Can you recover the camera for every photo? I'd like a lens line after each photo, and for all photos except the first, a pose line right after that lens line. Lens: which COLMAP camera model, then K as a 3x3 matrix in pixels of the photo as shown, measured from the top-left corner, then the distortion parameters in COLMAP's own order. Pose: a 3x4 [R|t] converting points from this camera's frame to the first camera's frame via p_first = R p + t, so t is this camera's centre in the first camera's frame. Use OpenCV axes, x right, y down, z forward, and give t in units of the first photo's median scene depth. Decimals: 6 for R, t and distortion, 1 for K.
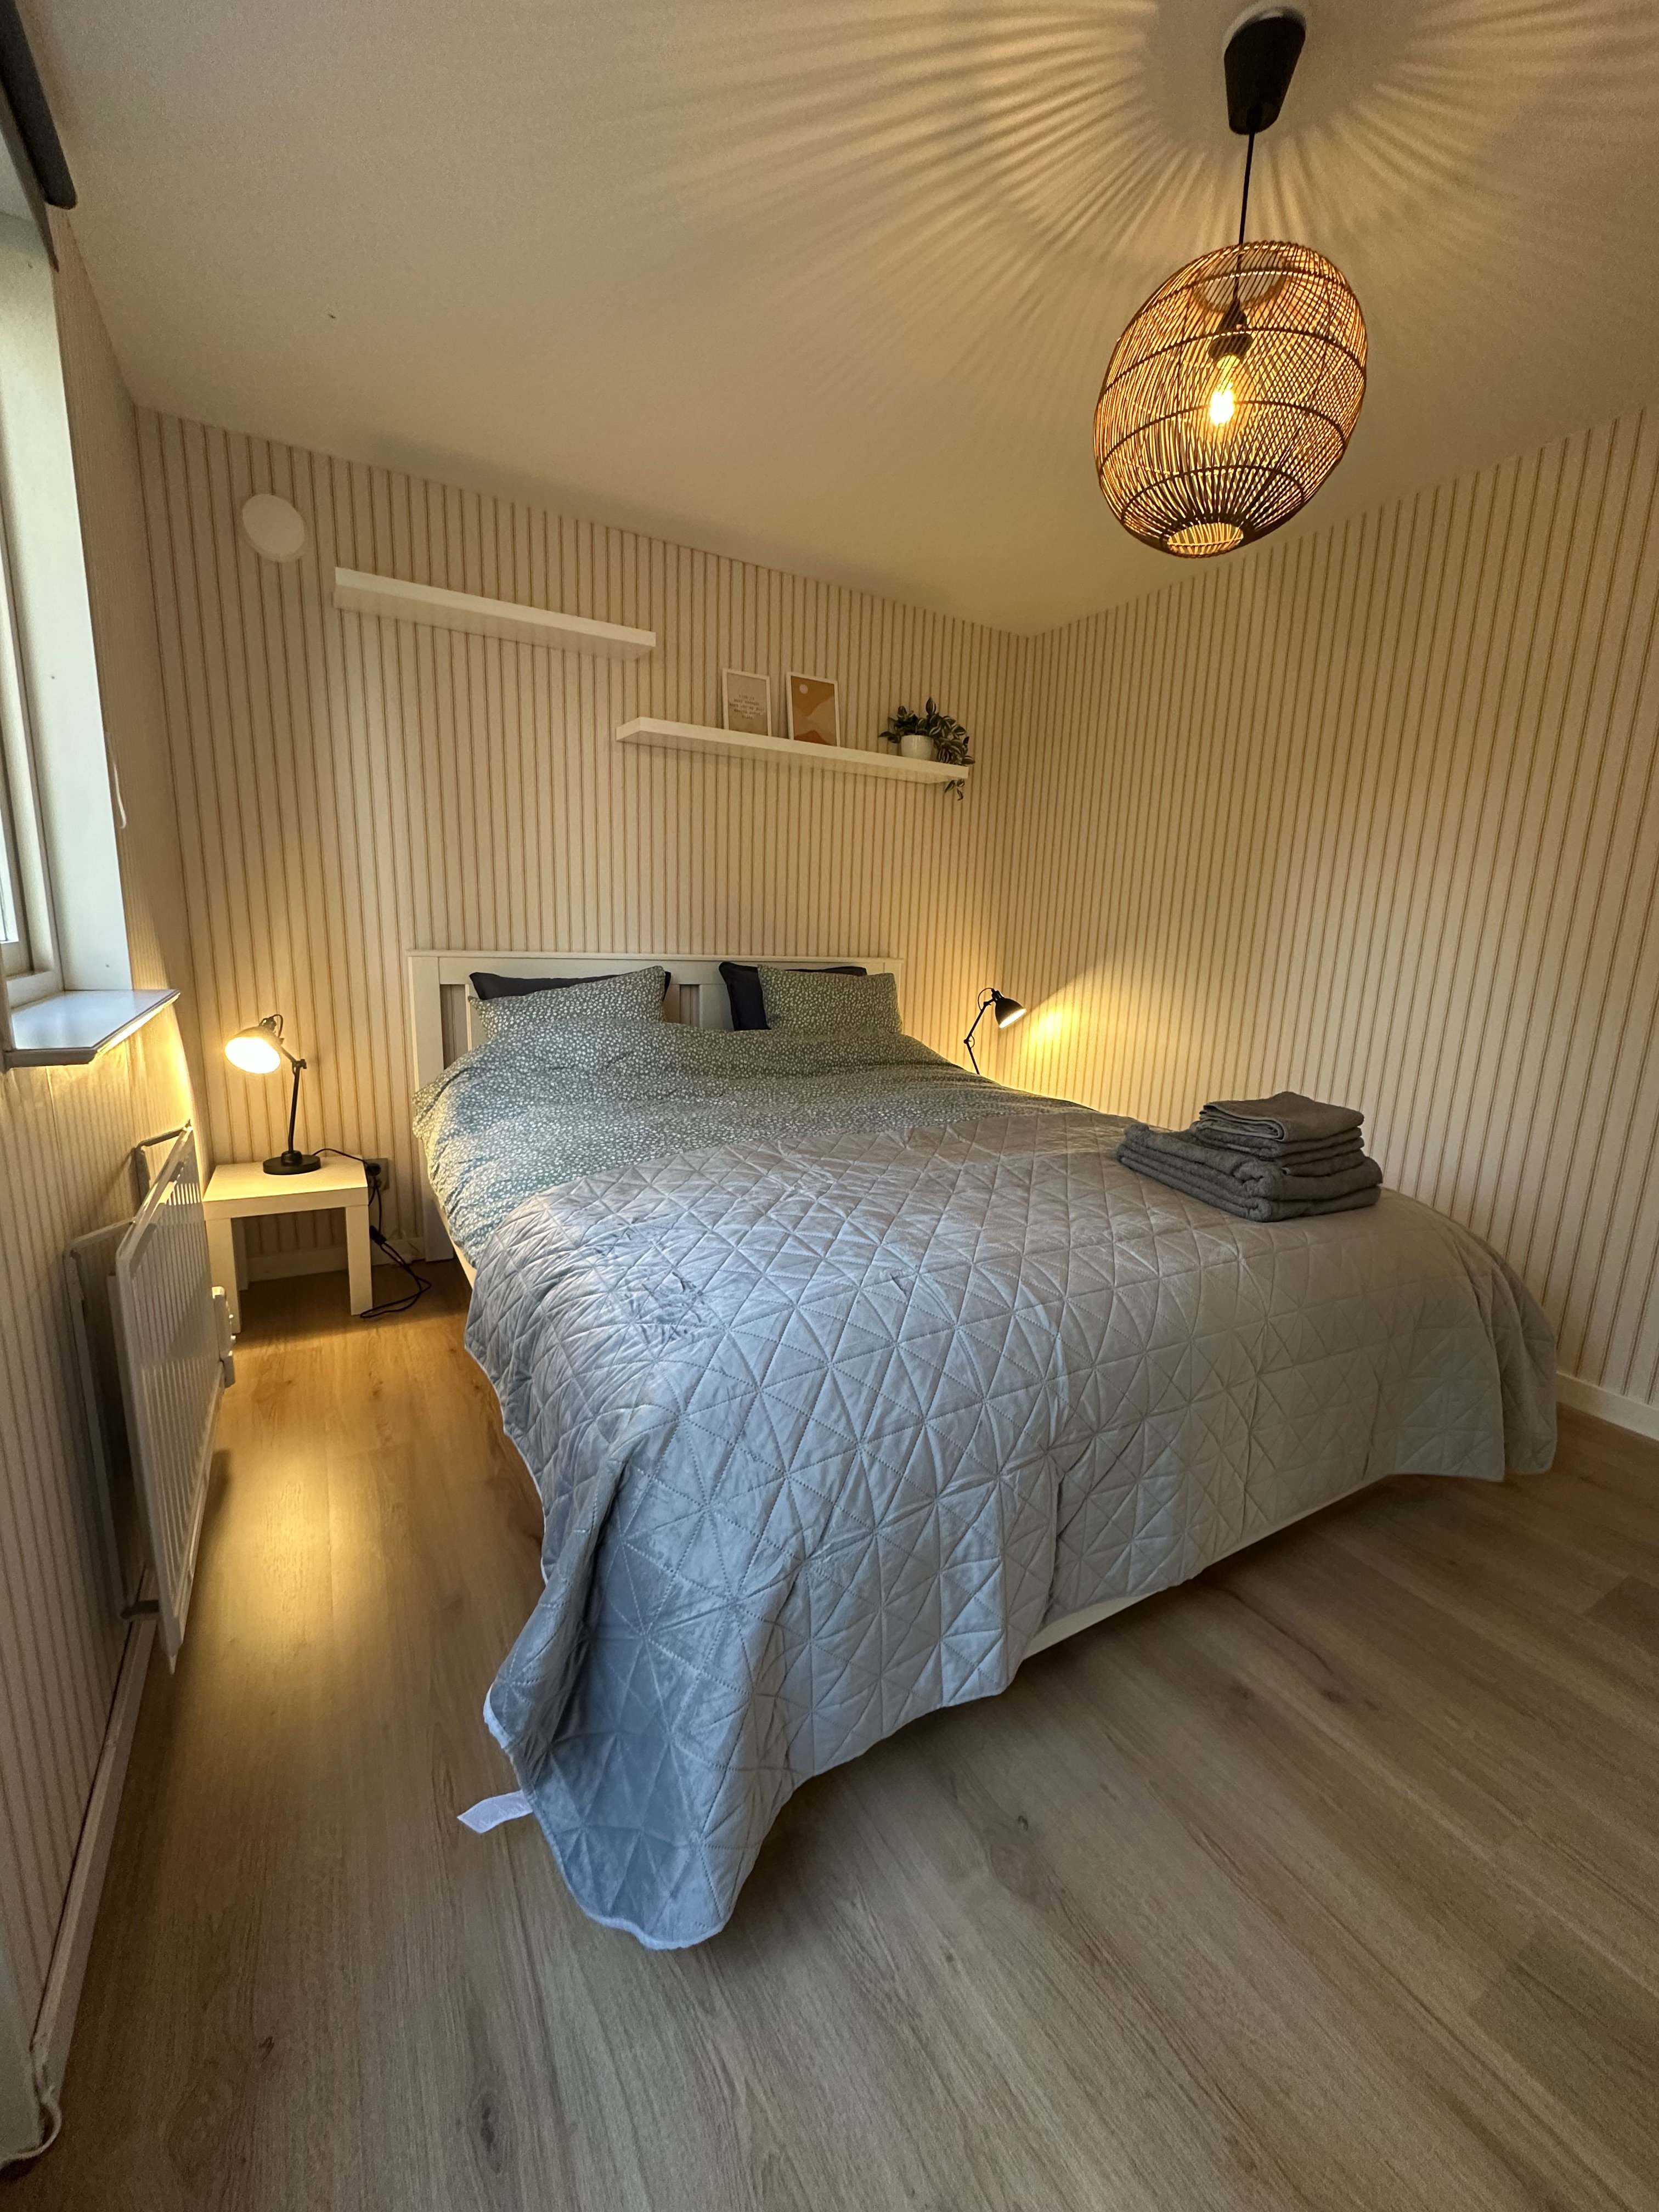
lens RADIAL K [[848.8, 0, 825.3], [0, 848.8, 1098.4], [0, 0, 1]] dist [-0.000308, -0.000192]
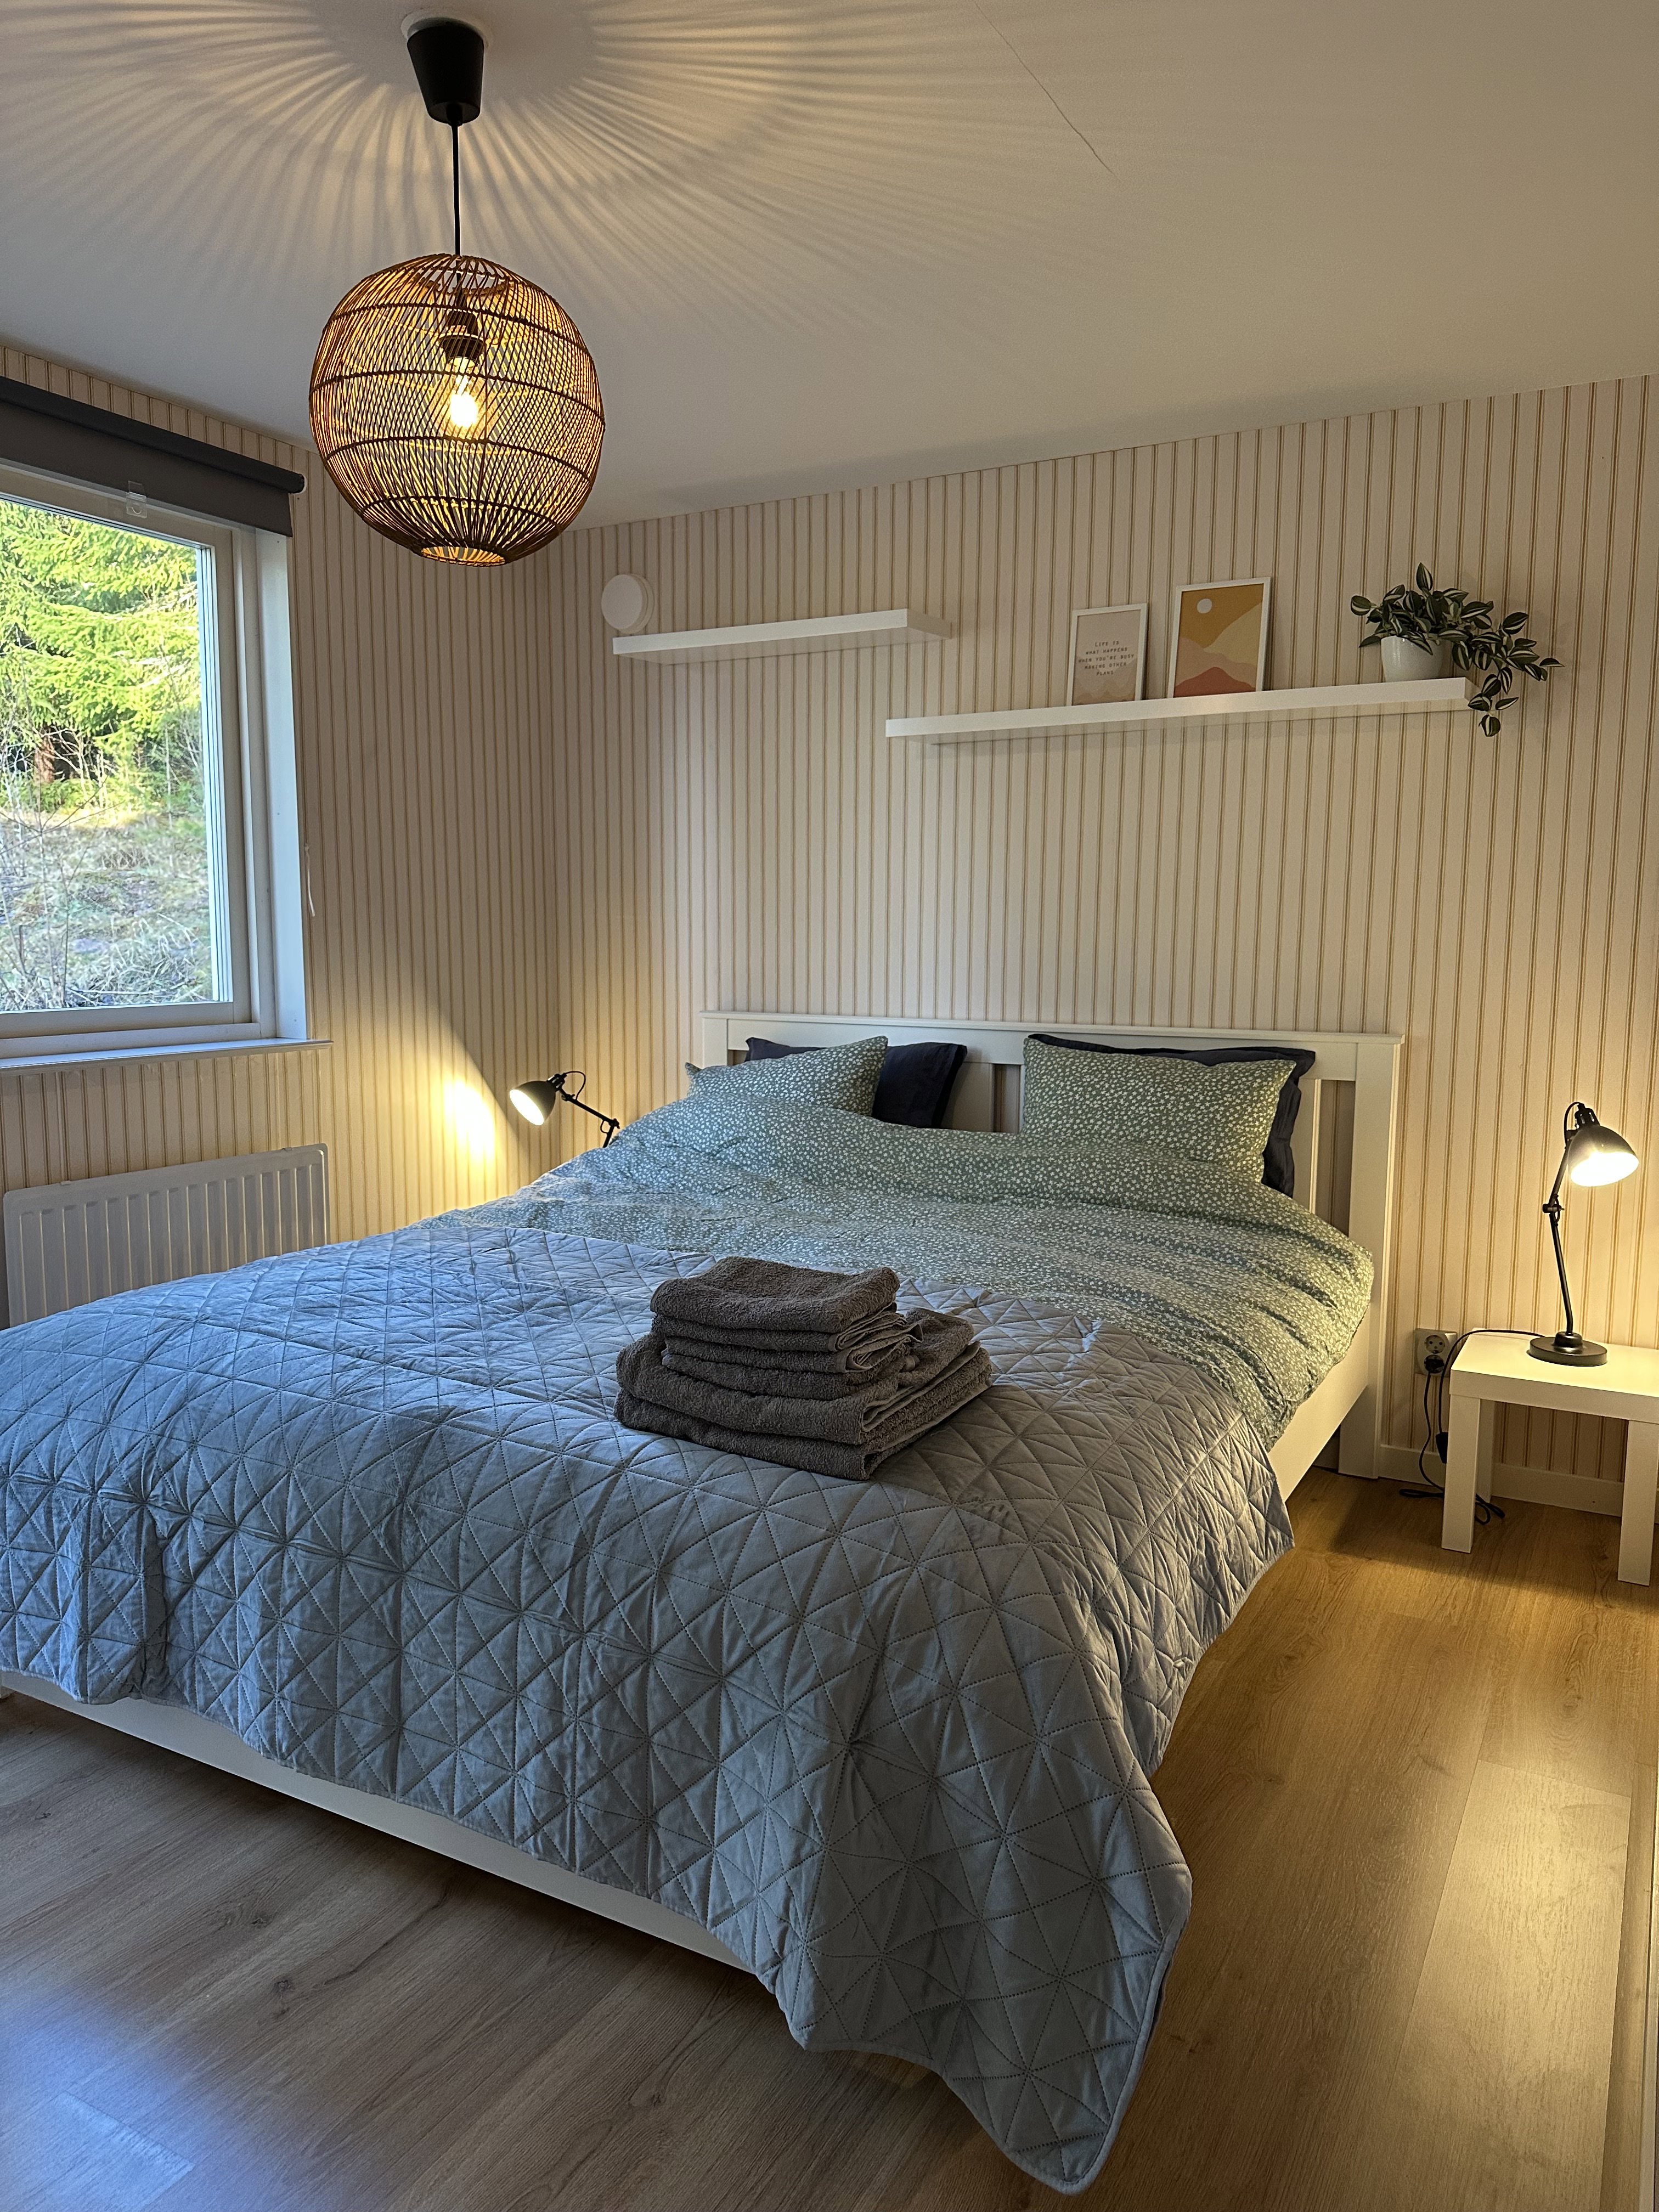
lens RADIAL K [[1572.3, 0, 934.7], [0, 1572.3, 1113.7], [0, 0, 1]] dist [0.178995, -0.164804]
pose [[0.545456, 0.071878, -0.835051, 0.990788], [-0.152571, 0.988185, -0.014600, -0.070176], [0.824136, 0.135368, 0.549978, 0.257634]]
